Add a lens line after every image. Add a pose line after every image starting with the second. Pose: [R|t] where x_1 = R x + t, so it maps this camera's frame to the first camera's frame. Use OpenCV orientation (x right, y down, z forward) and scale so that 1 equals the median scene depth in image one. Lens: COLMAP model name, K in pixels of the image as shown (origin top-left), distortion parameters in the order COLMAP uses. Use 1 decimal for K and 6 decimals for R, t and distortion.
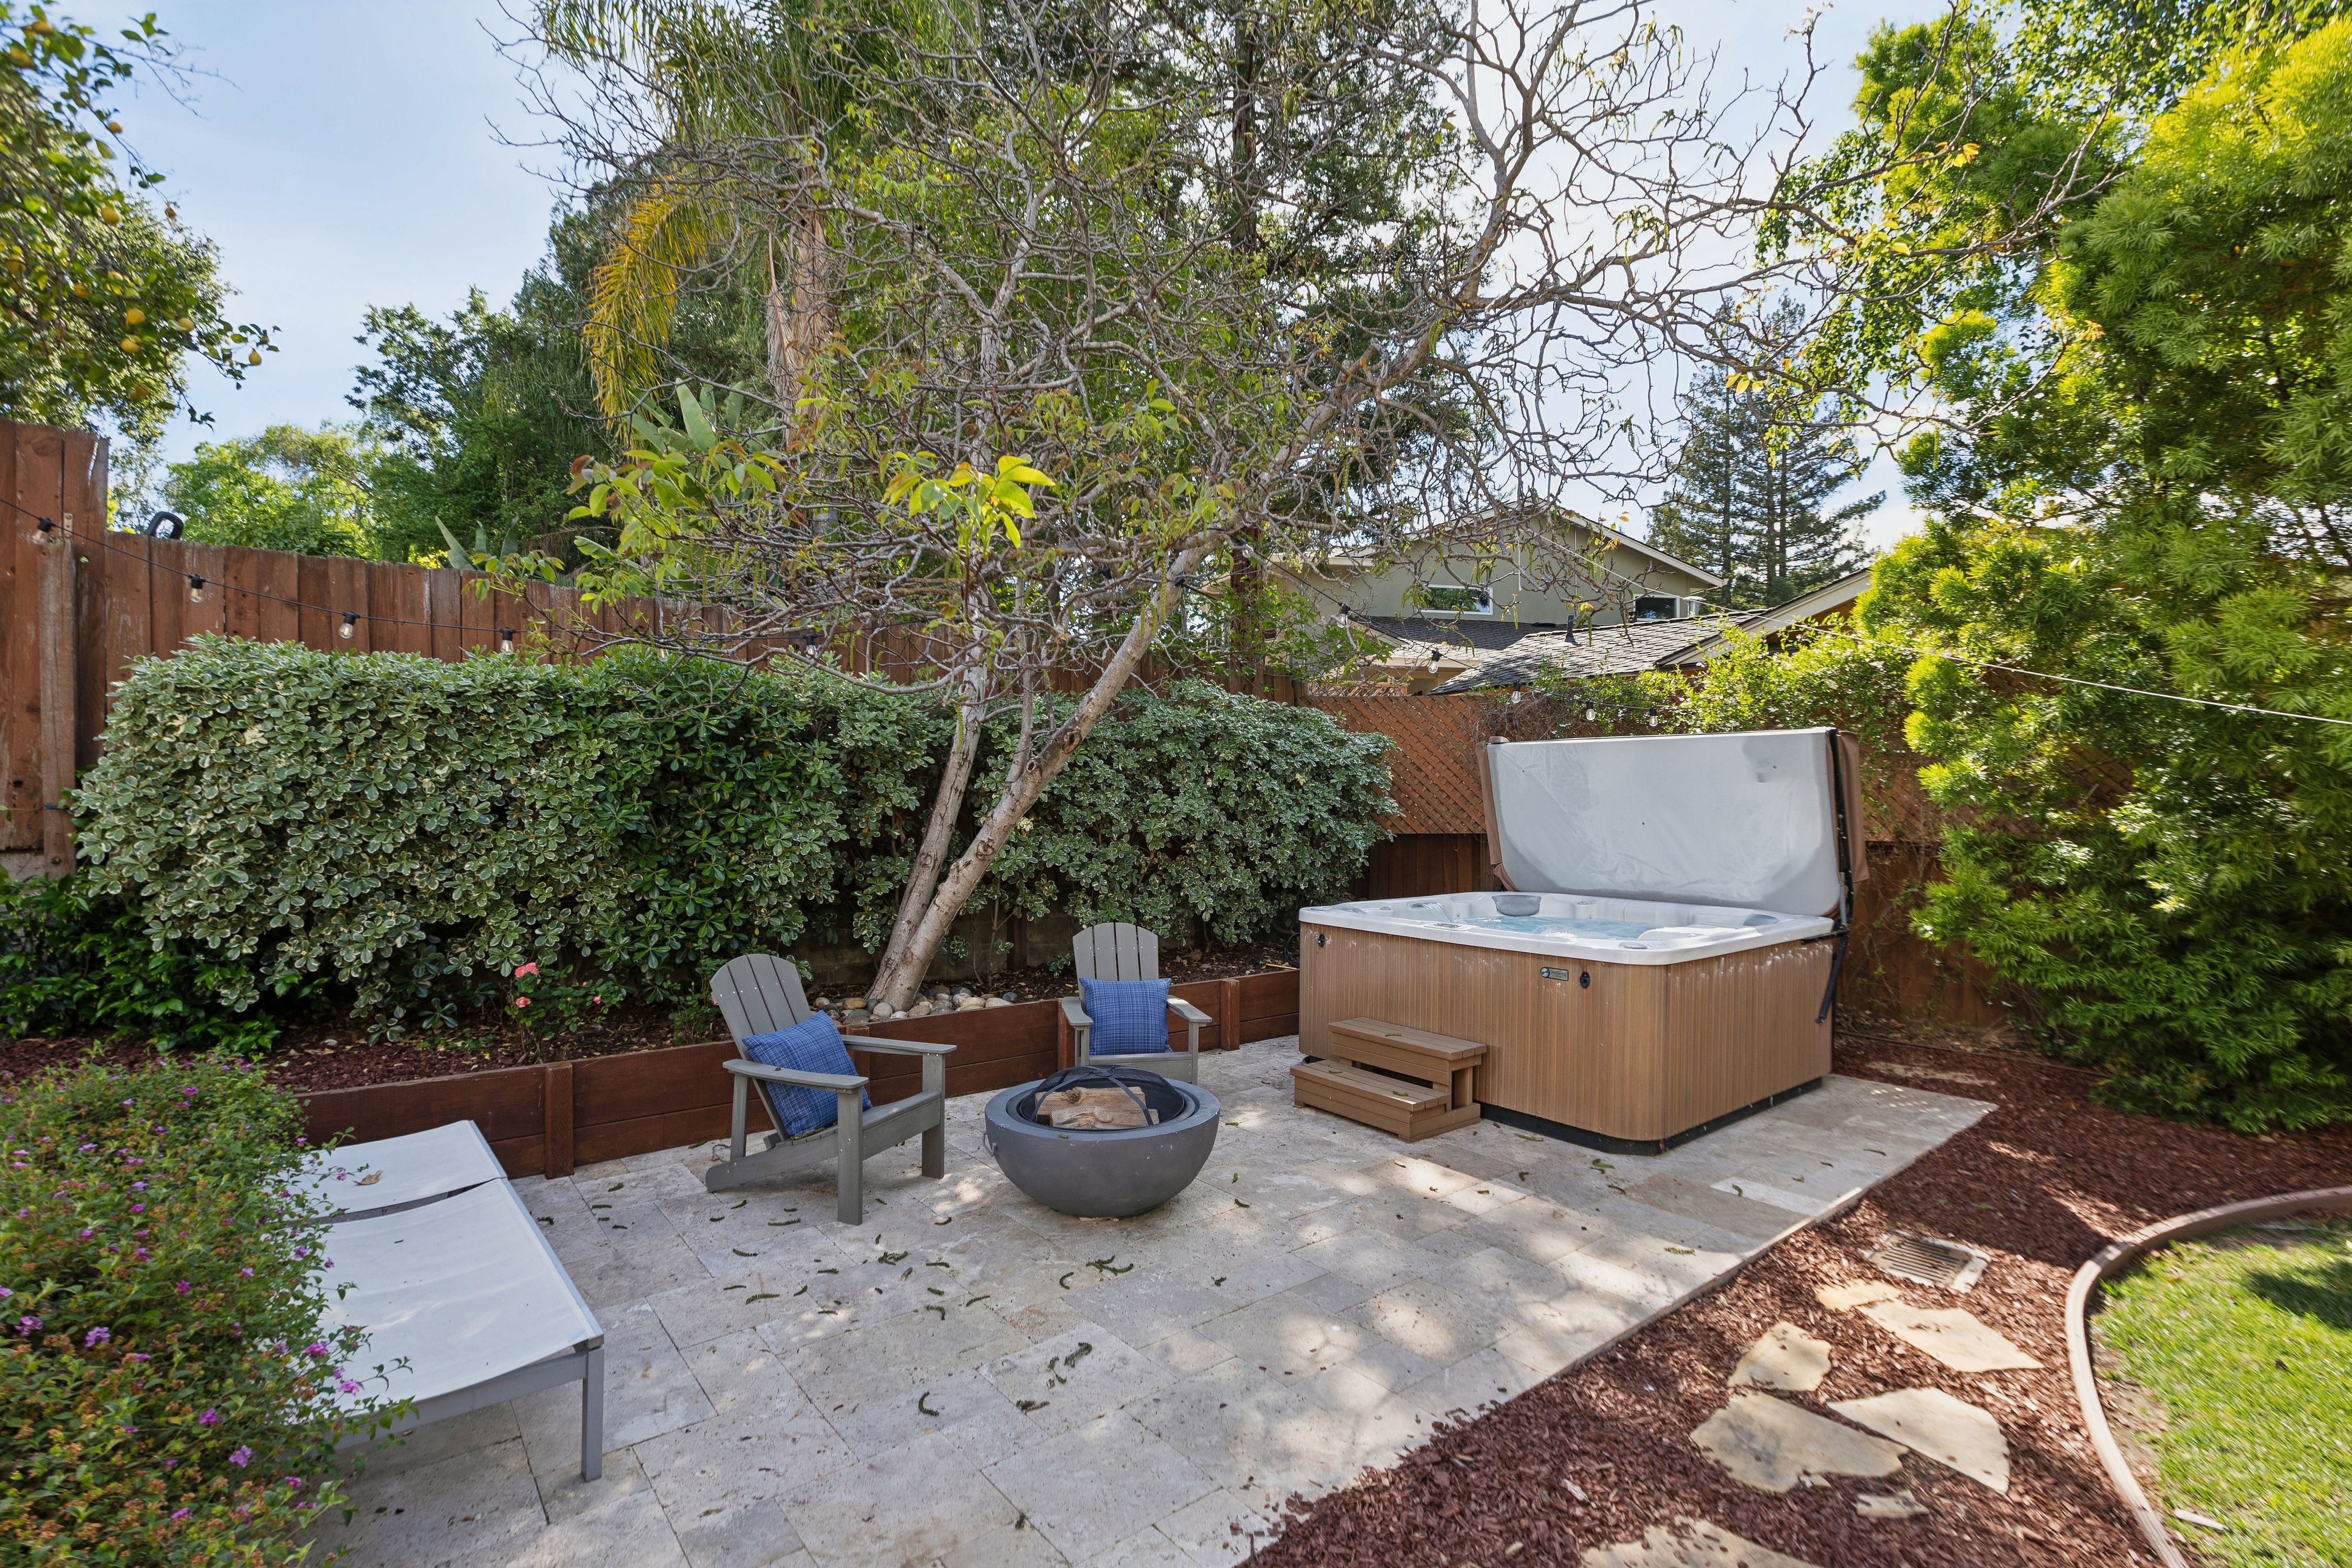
lens RADIAL K [[1053.7, 0, 1191.7], [0, 1053.7, 791.9], [0, 0, 1]] dist [0.021524, -0.000020]
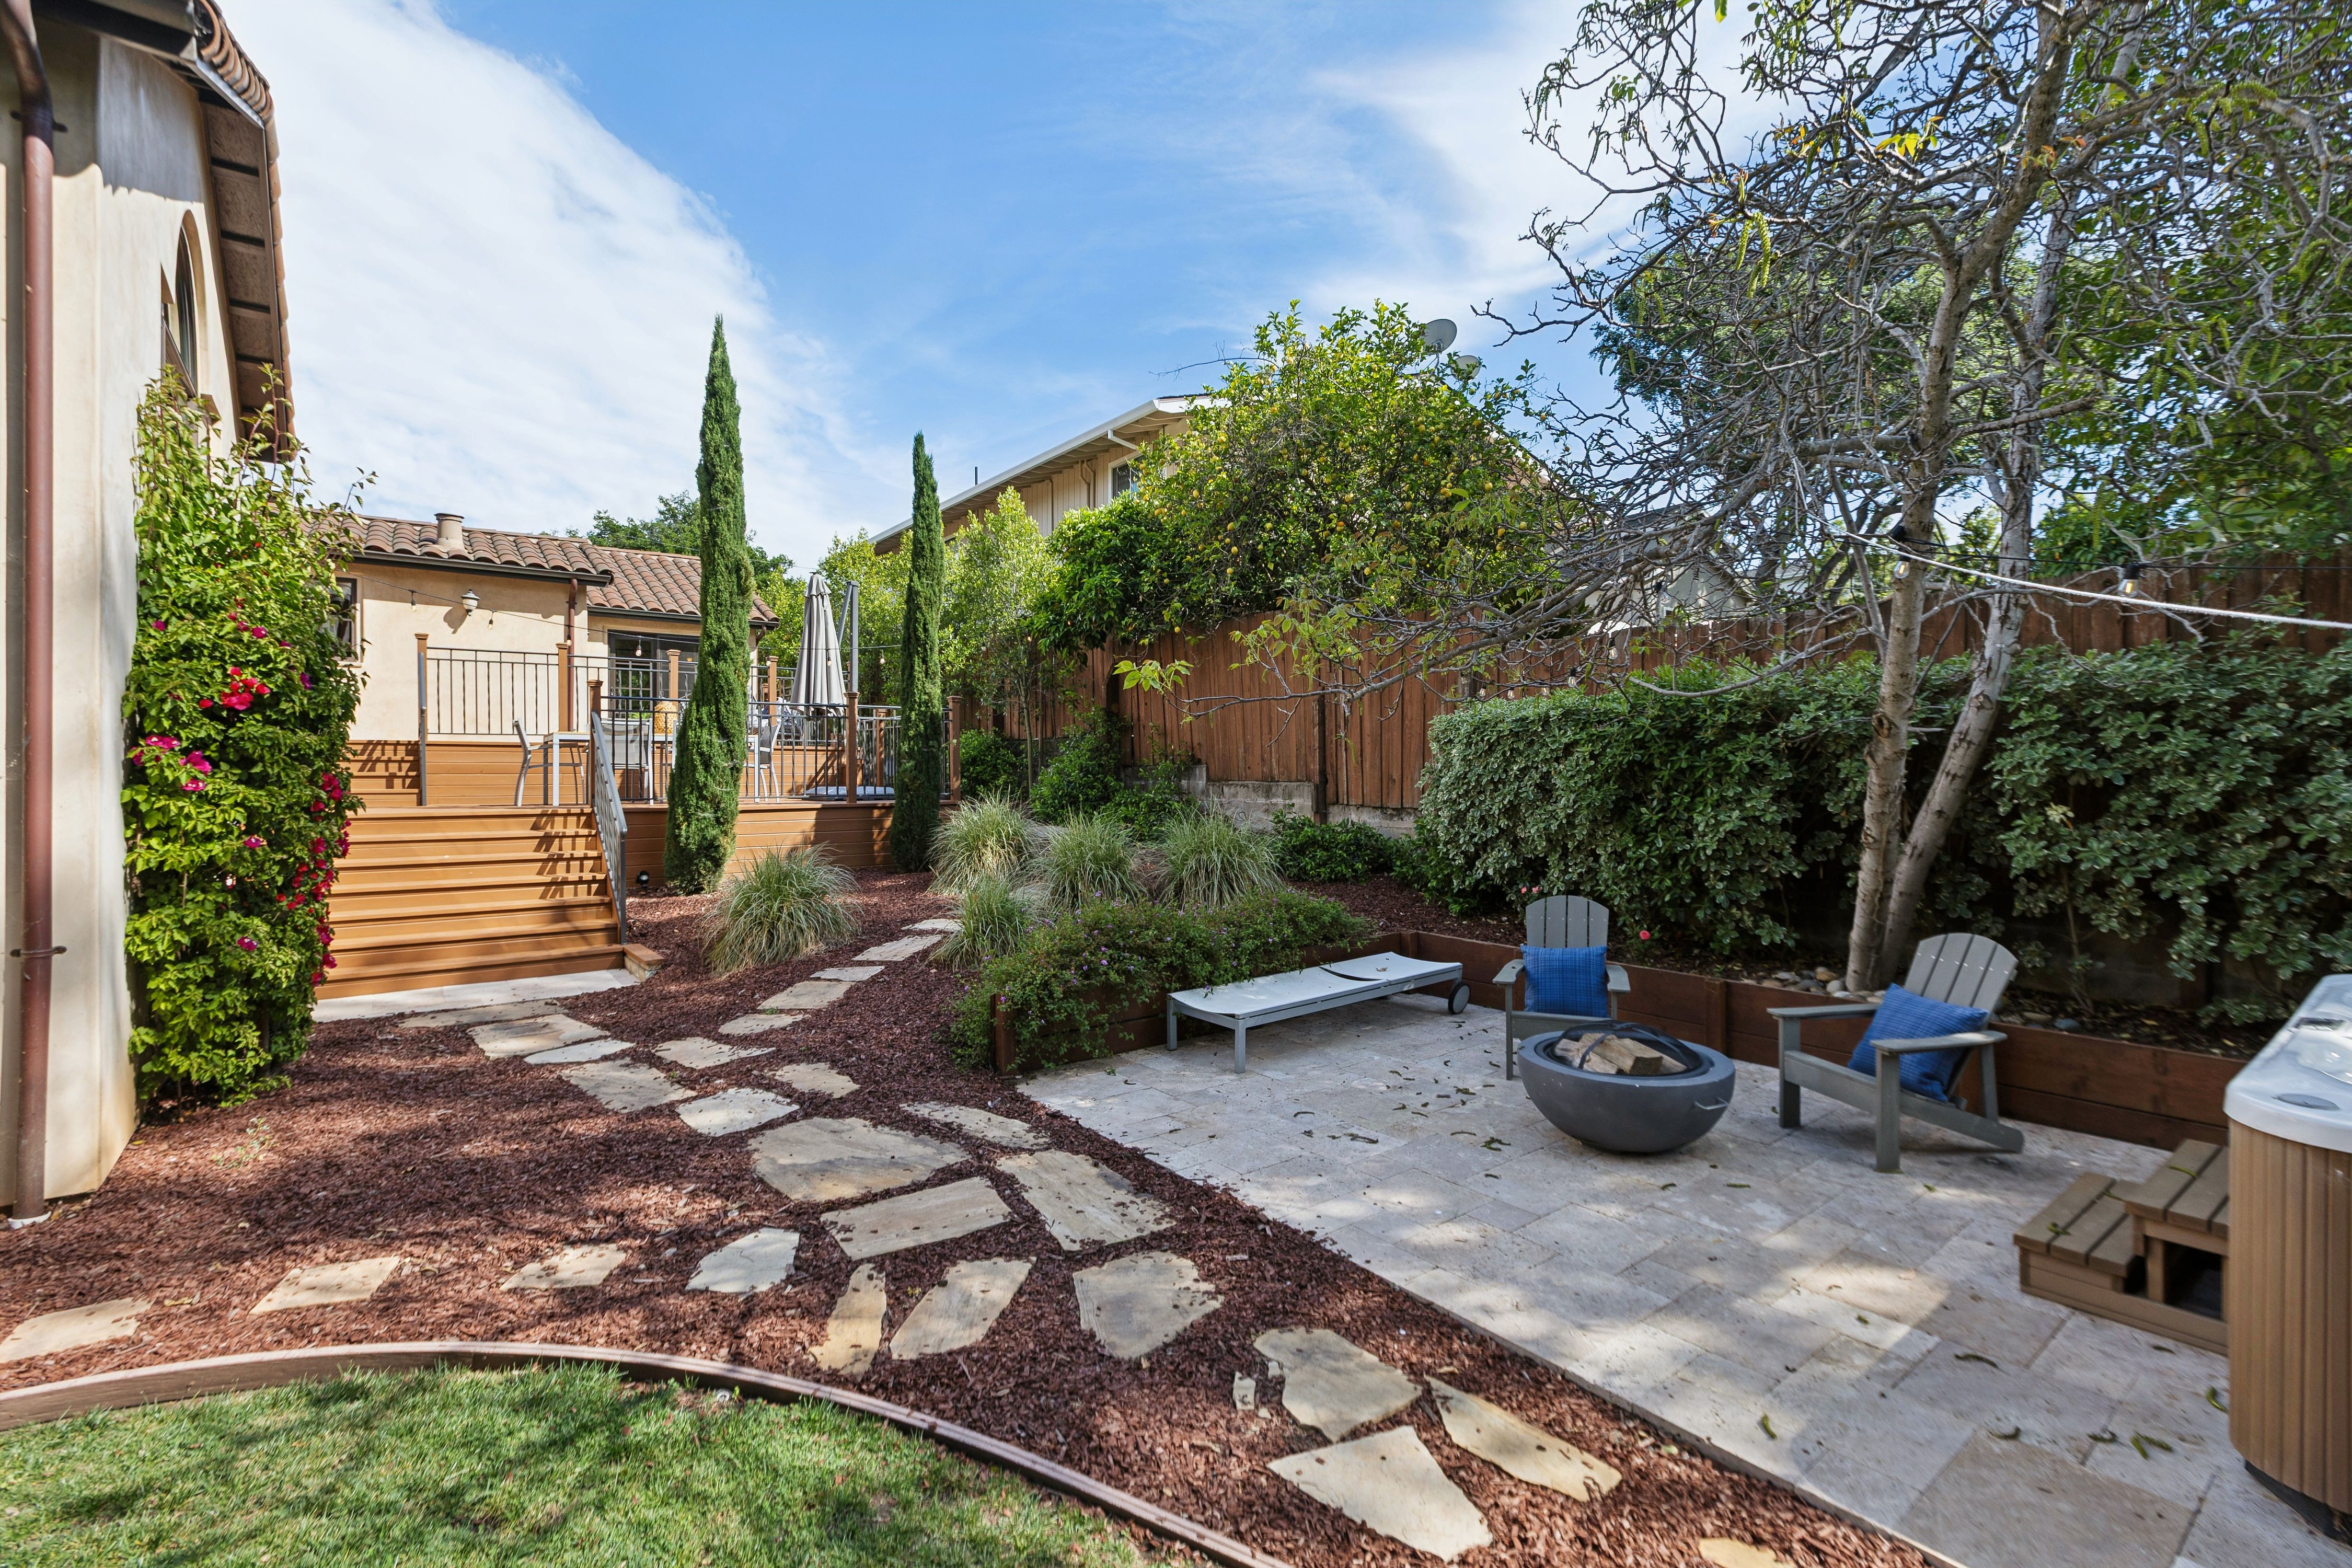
lens RADIAL K [[1053.7, 0, 1191.7], [0, 1053.7, 791.9], [0, 0, 1]] dist [0.021524, -0.000020]
pose [[-0.035869, 0.007457, -0.999329, 0.803092], [0.017218, 0.999828, 0.006843, -0.001178], [0.999208, -0.016961, -0.035991, 0.442144]]
